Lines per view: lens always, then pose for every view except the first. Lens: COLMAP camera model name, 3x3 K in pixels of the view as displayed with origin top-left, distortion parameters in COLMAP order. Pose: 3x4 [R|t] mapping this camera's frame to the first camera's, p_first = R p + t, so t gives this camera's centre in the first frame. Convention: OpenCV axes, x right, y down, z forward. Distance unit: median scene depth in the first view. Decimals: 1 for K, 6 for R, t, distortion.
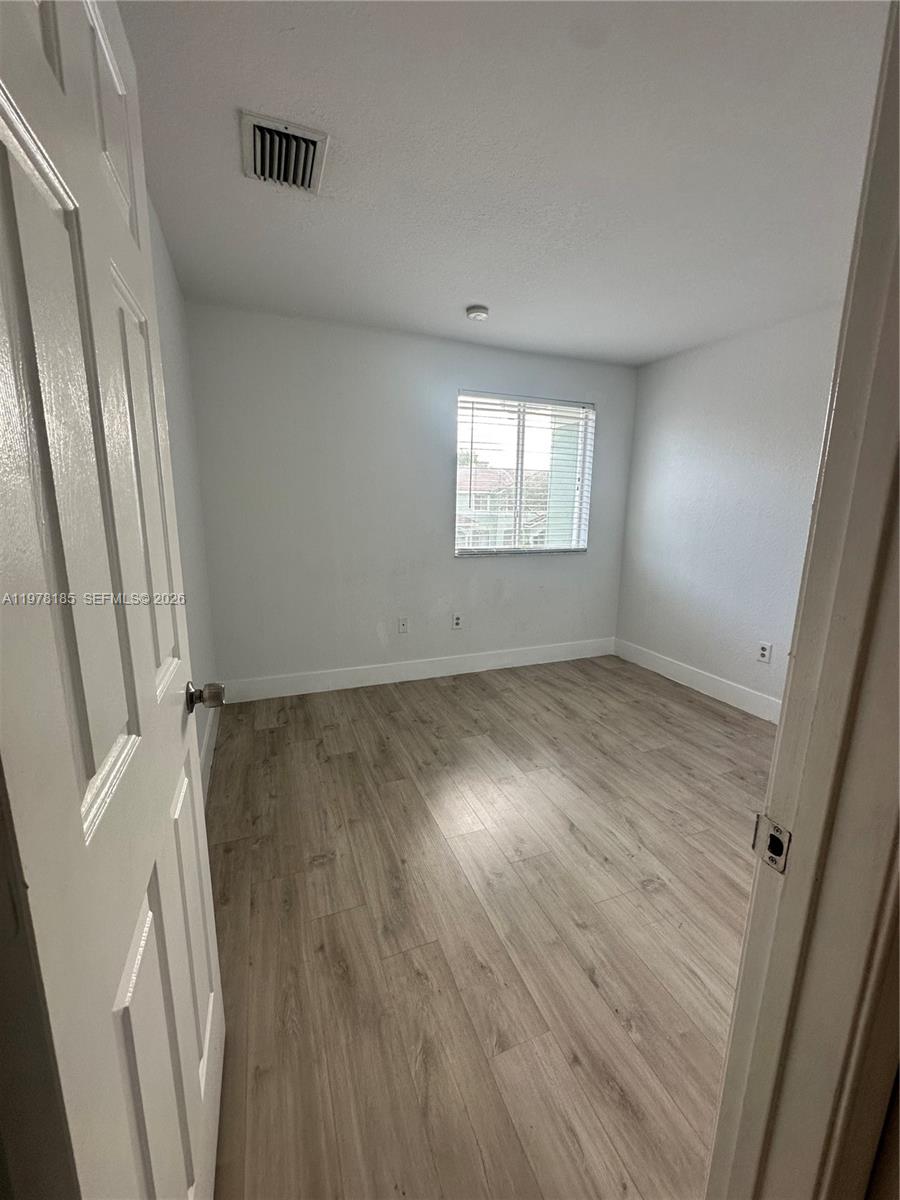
lens RADIAL K [[485.7, 0, 448.1], [0, 485.7, 602.5], [0, 0, 1]] dist [-0.000218, 0.000456]
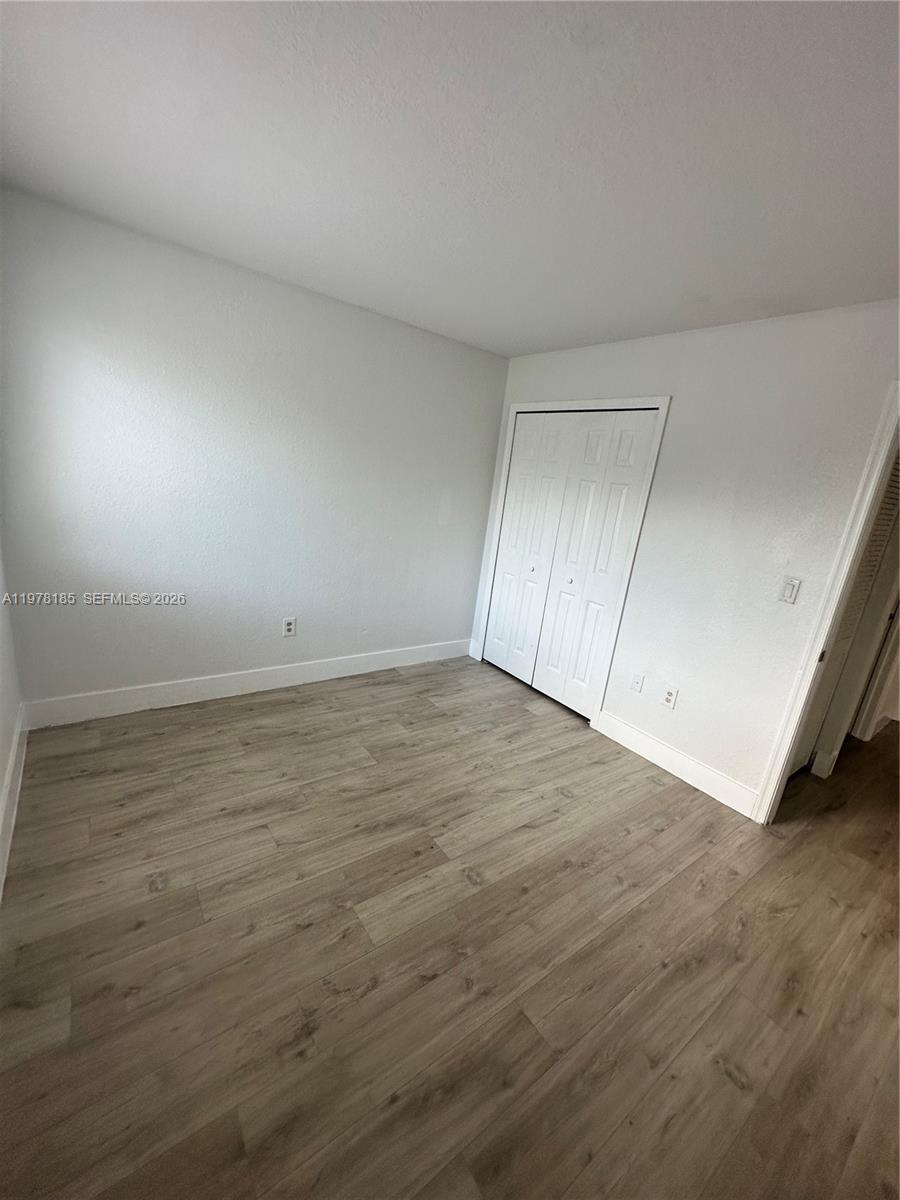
lens RADIAL K [[485.7, 0, 452.6], [0, 485.7, 601.8], [0, 0, 1]] dist [-0.000218, 0.000456]
pose [[-0.272051, -0.292333, 0.916804, -0.428587], [0.064067, 0.945122, 0.320374, -0.293653], [-0.960148, 0.145895, -0.238392, 1.037489]]
